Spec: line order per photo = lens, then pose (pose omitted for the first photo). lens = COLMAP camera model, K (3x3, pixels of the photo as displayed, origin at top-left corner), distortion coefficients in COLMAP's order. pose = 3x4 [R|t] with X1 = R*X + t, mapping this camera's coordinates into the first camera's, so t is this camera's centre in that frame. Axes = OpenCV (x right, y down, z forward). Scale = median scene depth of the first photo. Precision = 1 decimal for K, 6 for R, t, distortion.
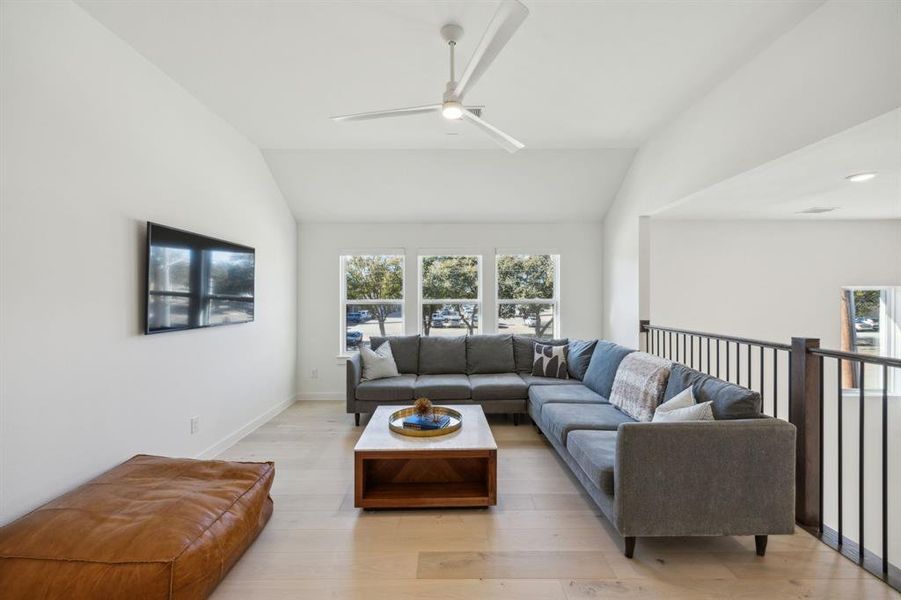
lens RADIAL K [[354.0, 0, 450.5], [0, 354.0, 300.0], [0, 0, 1]] dist [0.000422, 0.000071]
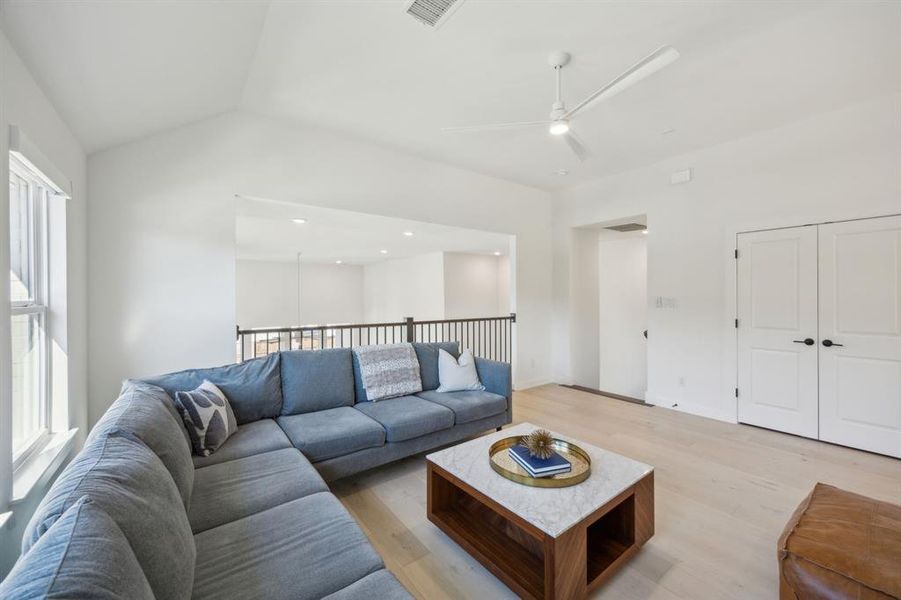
lens RADIAL K [[354.0, 0, 450.5], [0, 354.0, 300.0], [0, 0, 1]] dist [0.000422, 0.000071]
pose [[-0.600362, -0.002866, 0.799723, -0.372602], [0.005555, 0.999955, 0.007754, -0.000981], [-0.799709, 0.009098, -0.600319, 1.077972]]
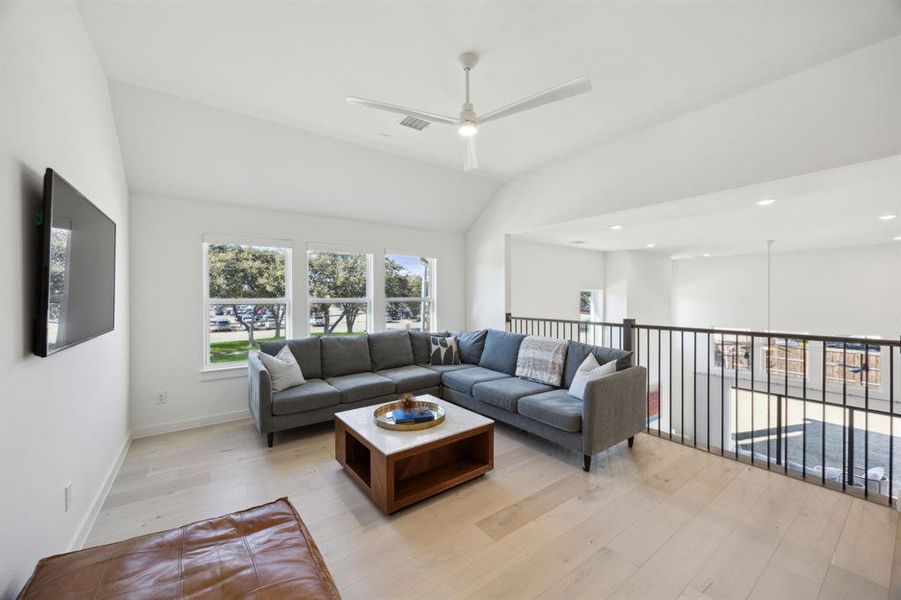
lens RADIAL K [[342.9, 0, 447.8], [0, 342.9, 299.4], [0, 0, 1]] dist [-0.005984, -0.000081]
pose [[0.814521, -0.004706, 0.580115, -0.376309], [0.004090, 0.999989, 0.002370, 0.001984], [-0.580120, 0.000442, 0.814531, 0.083832]]
